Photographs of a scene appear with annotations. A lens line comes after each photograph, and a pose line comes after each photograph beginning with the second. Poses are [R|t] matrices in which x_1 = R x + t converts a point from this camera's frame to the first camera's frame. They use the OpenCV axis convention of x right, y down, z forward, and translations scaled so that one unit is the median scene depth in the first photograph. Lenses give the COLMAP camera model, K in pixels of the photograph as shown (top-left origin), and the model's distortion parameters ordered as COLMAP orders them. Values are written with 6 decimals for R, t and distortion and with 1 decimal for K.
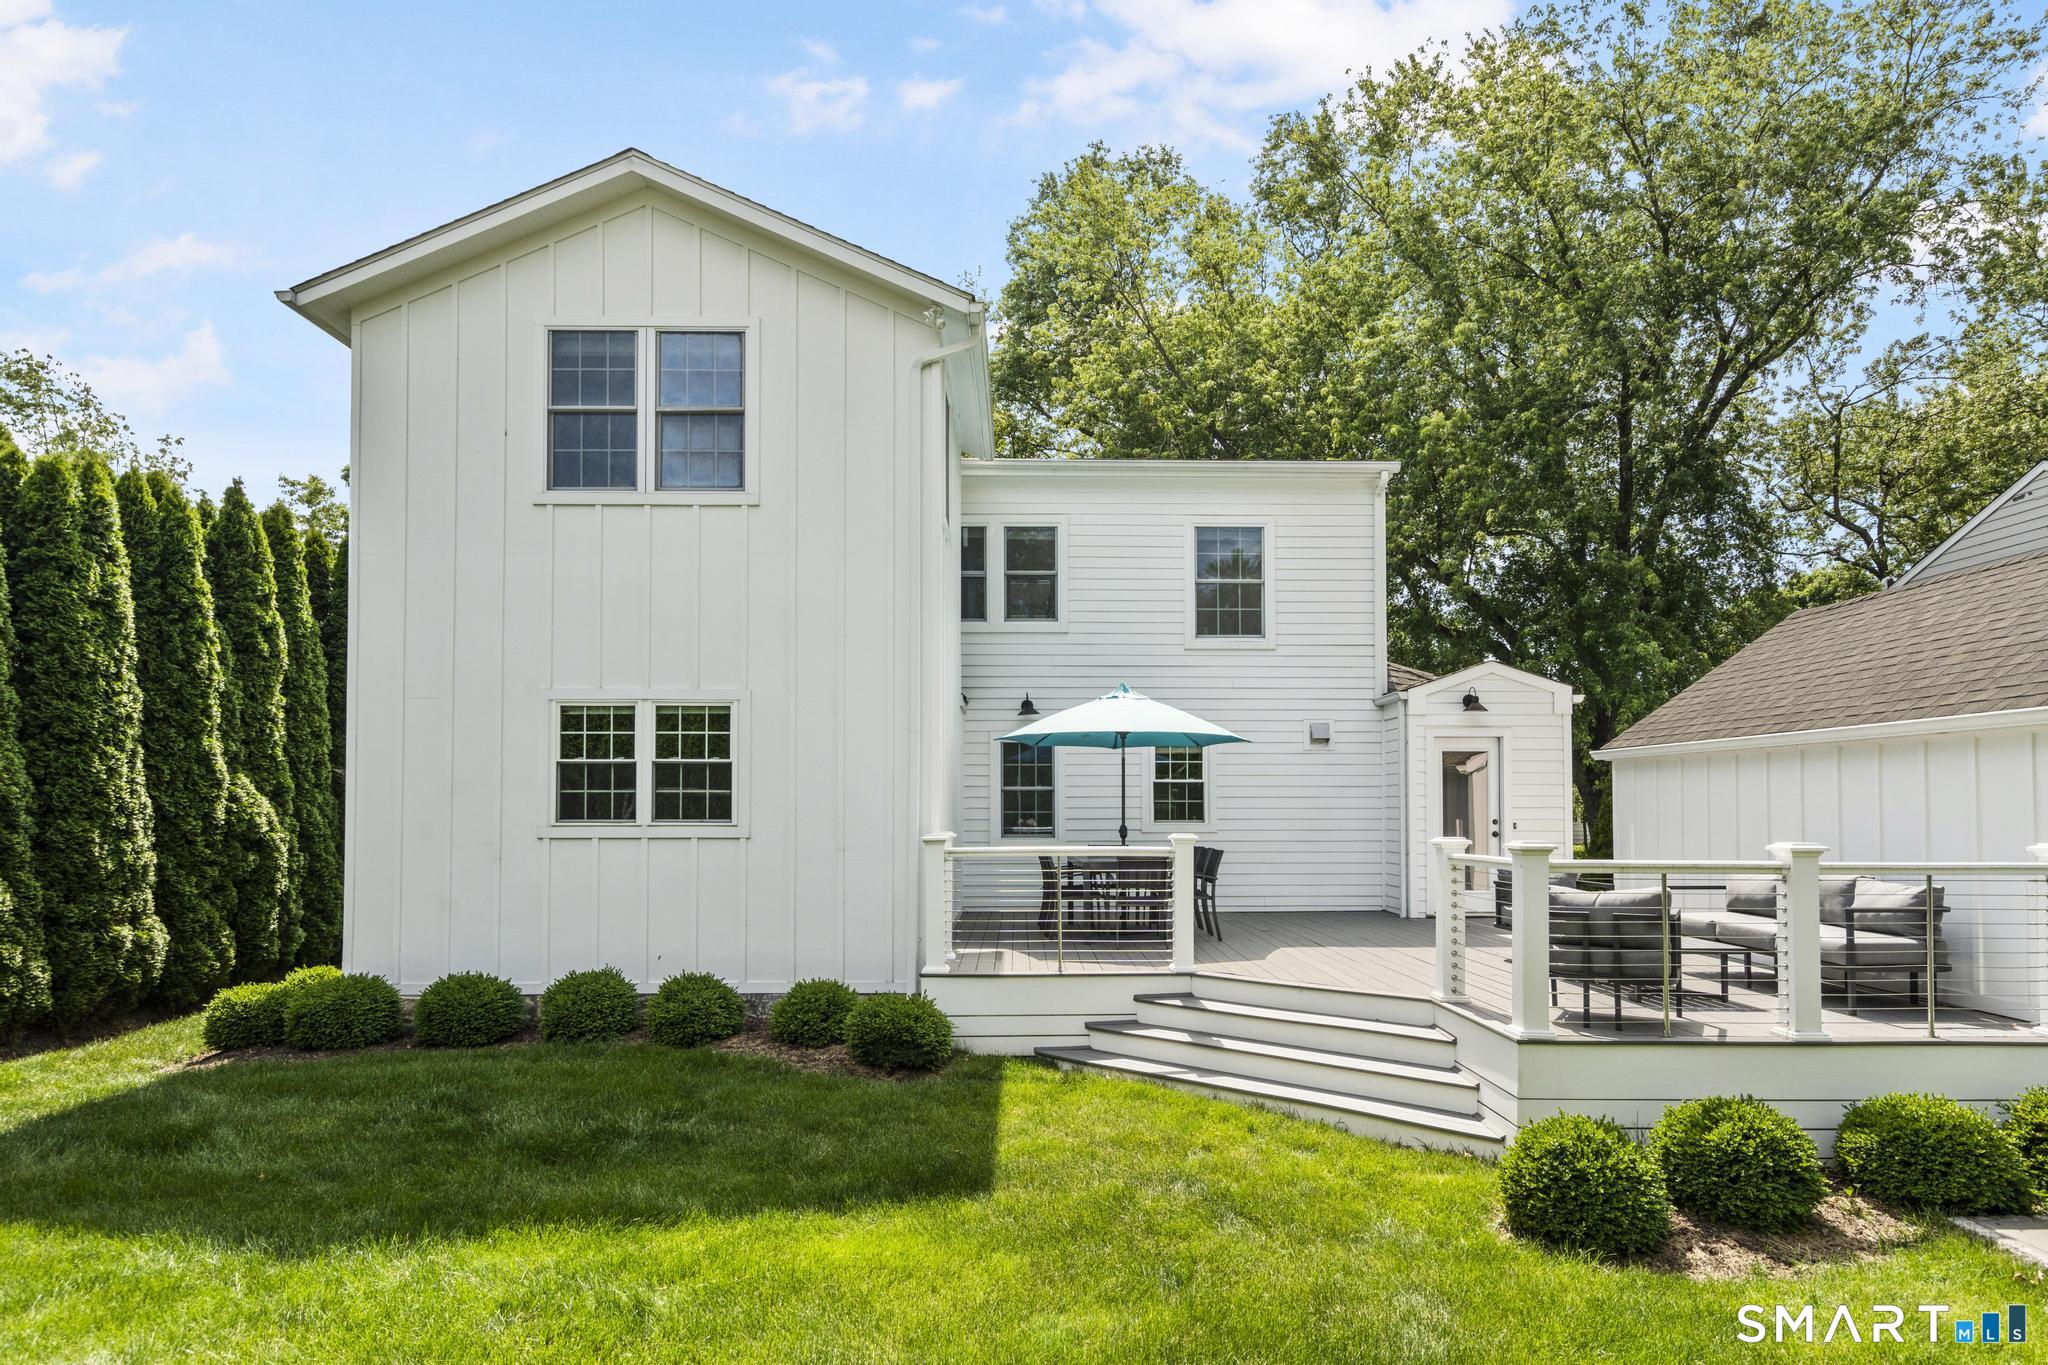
lens RADIAL K [[1161.1, 0, 1024.2], [0, 1161.1, 790.5], [0, 0, 1]] dist [0.004582, 0.001395]
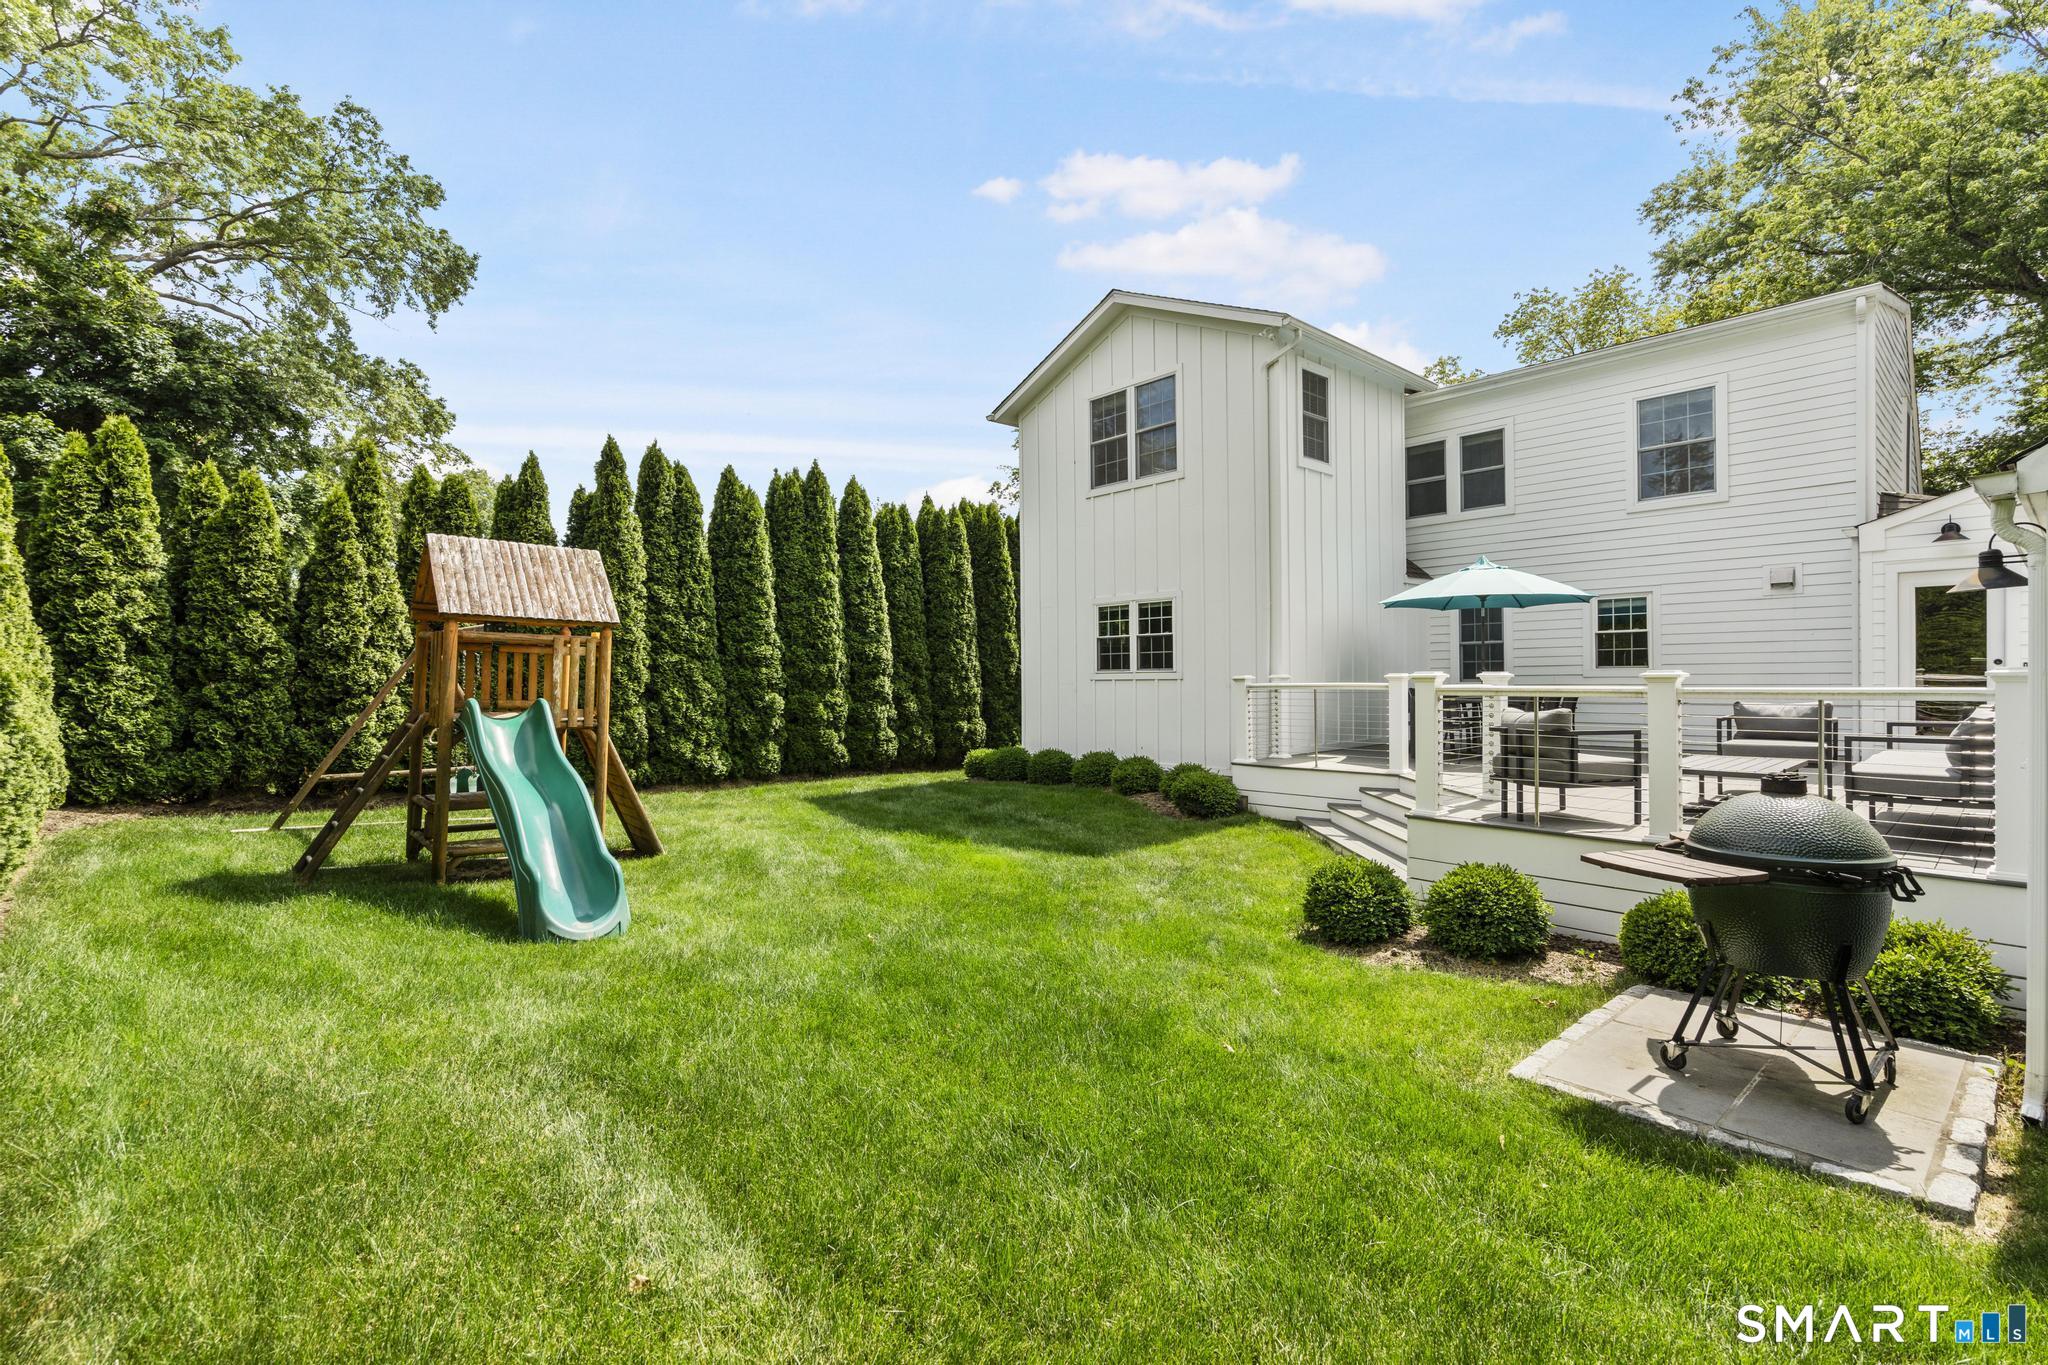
lens RADIAL K [[914.5, 0, 1024.0], [0, 914.5, 682.5], [0, 0, 1]] dist [0.023718, 0.000071]
pose [[0.661980, -0.002209, -0.749518, 0.576556], [0.023054, 0.999583, 0.017415, 0.016756], [0.749167, -0.028808, 0.661754, -0.040803]]
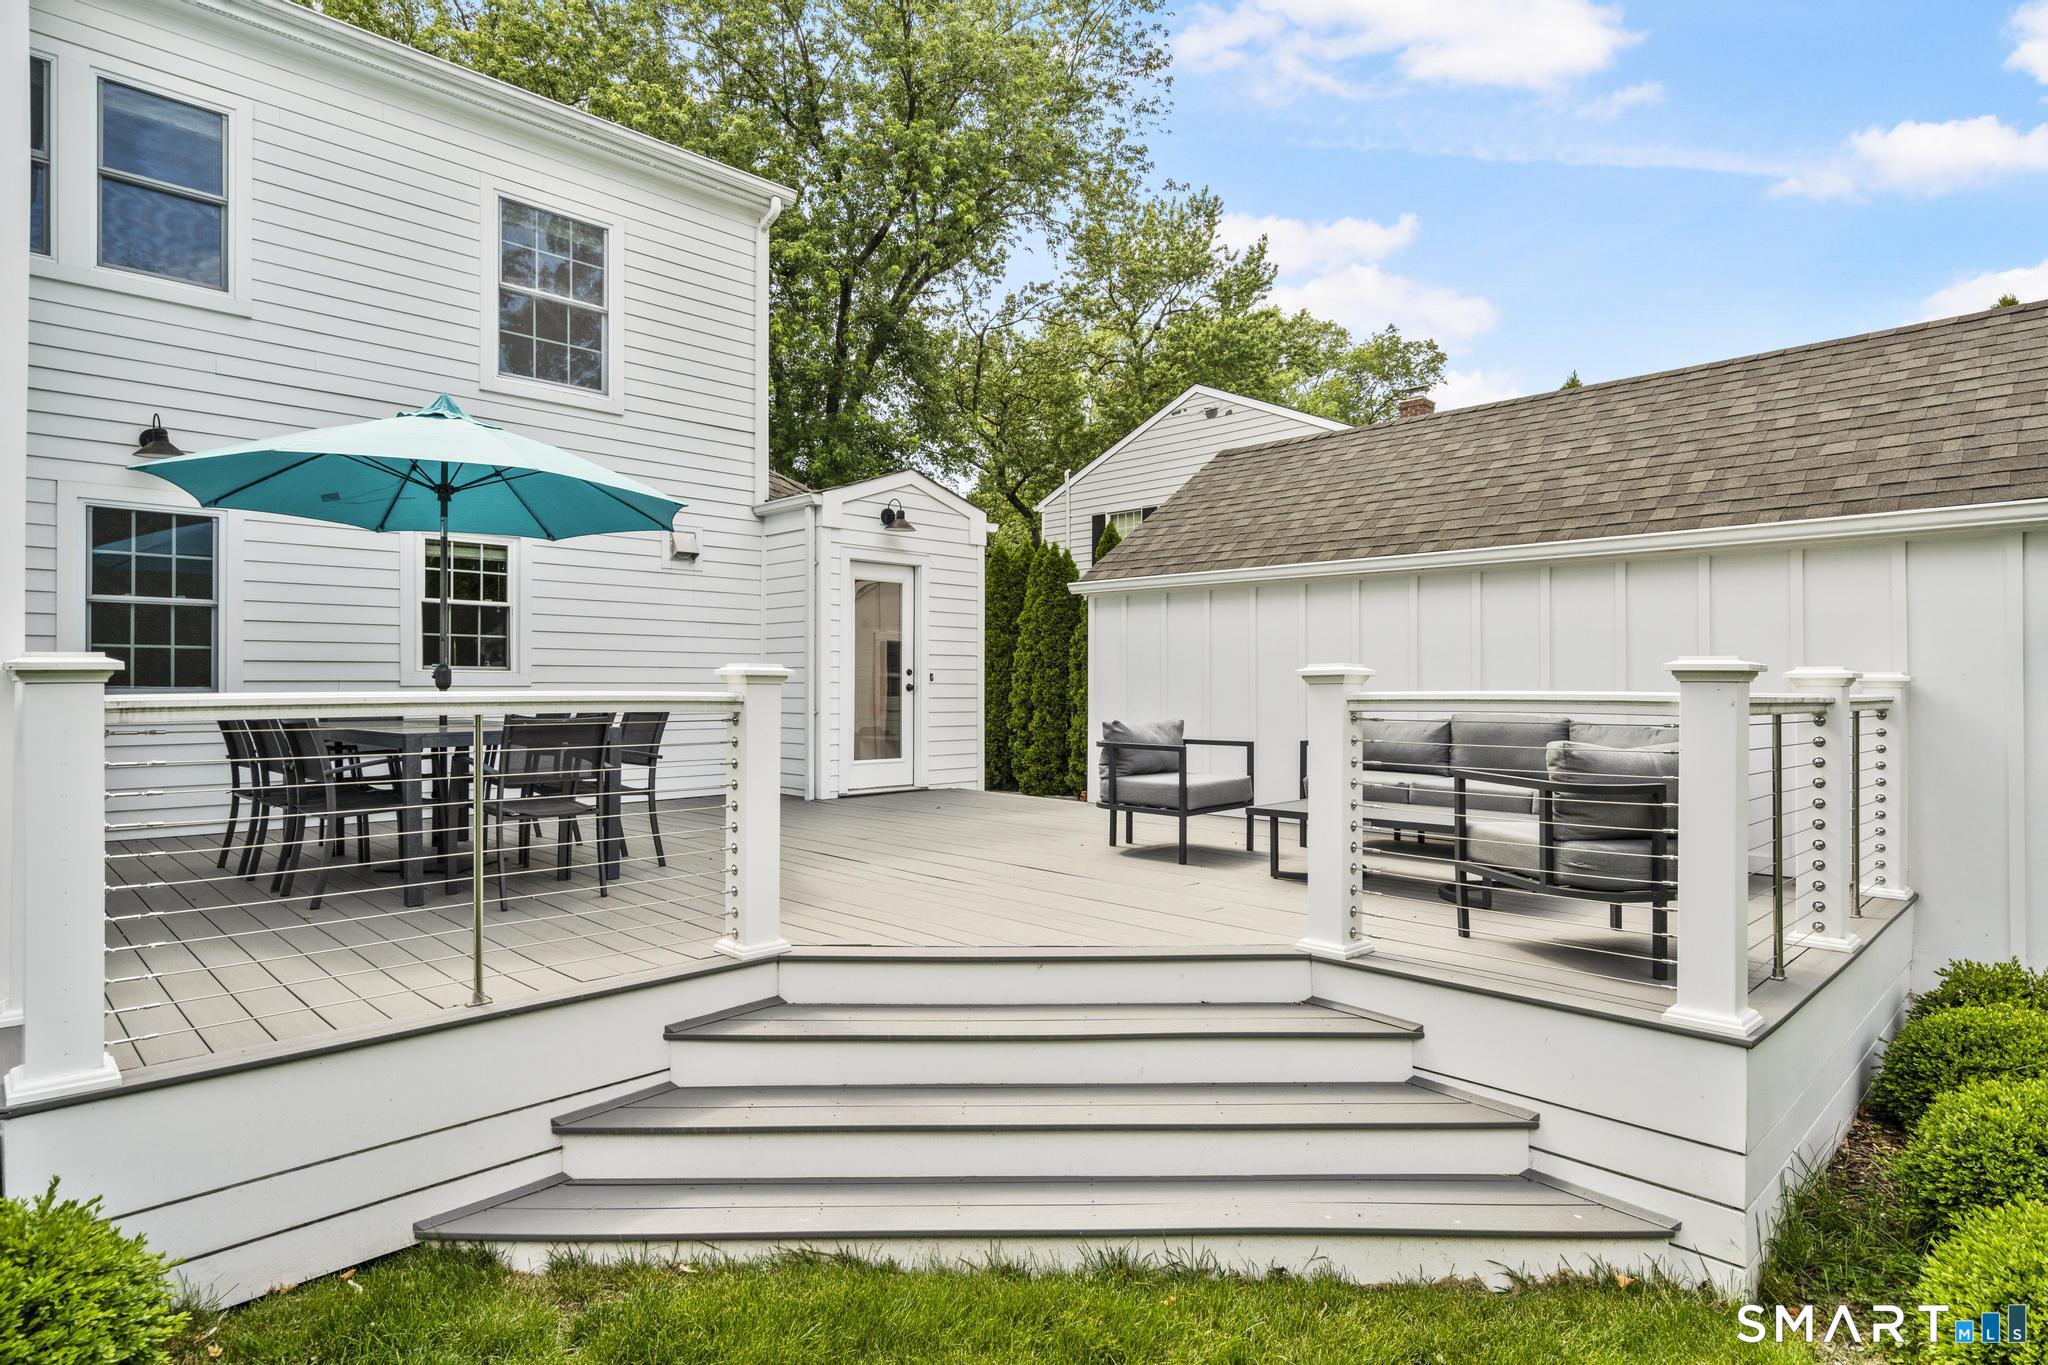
lens RADIAL K [[1109.2, 0, 1024.0], [0, 1109.2, 682.5], [0, 0, 1]] dist [0.005909, 0.001977]
pose [[0.722174, 0.005681, 0.691688, -0.082954], [-0.015915, 0.999838, 0.008404, 0.033486], [-0.691528, -0.017077, 0.722148, 0.505967]]
